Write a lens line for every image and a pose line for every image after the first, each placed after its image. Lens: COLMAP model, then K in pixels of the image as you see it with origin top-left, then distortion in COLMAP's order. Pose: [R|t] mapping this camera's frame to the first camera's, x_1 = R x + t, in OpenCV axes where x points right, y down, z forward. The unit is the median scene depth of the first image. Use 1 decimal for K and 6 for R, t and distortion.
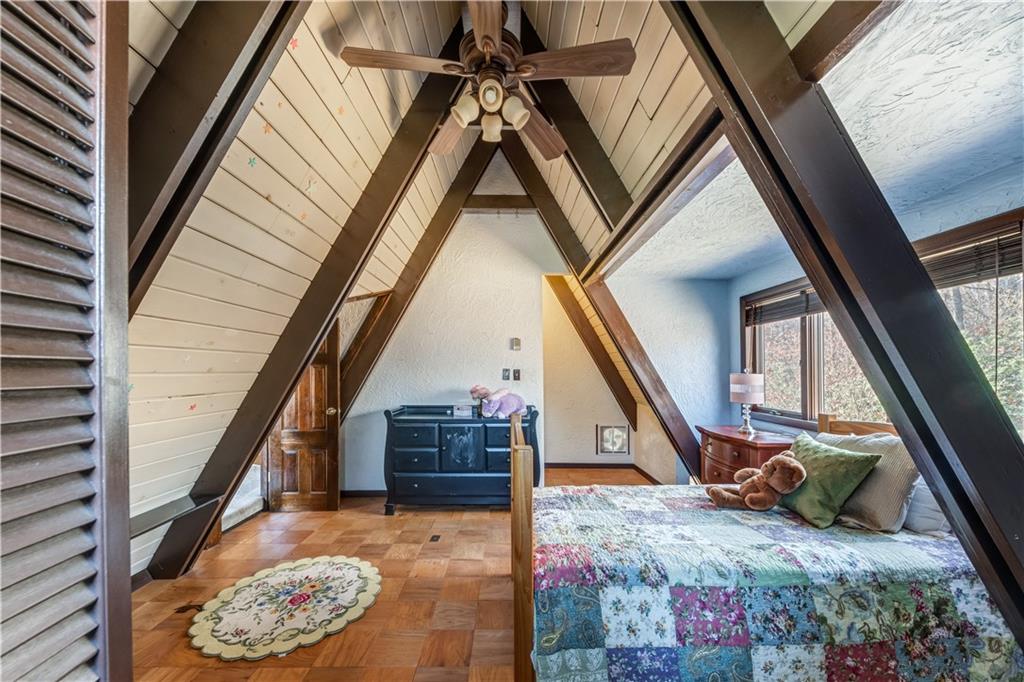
lens RADIAL K [[365.9, 0, 508.1], [0, 365.9, 371.3], [0, 0, 1]] dist [0.009570, 0.000050]
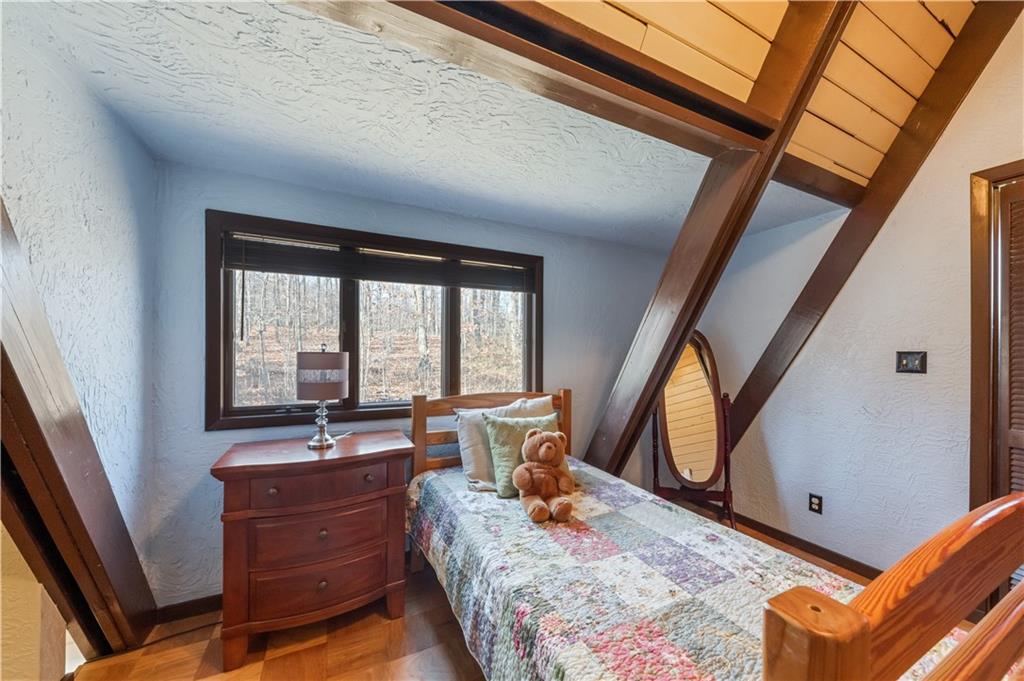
lens RADIAL K [[365.9, 0, 512.5], [0, 365.9, 345.3], [0, 0, 1]] dist [0.009570, 0.000050]
pose [[-0.431838, 0.006033, 0.901931, -0.059049], [-0.003444, 0.999959, -0.008338, -0.000880], [-0.901945, -0.006707, -0.431800, 0.977033]]
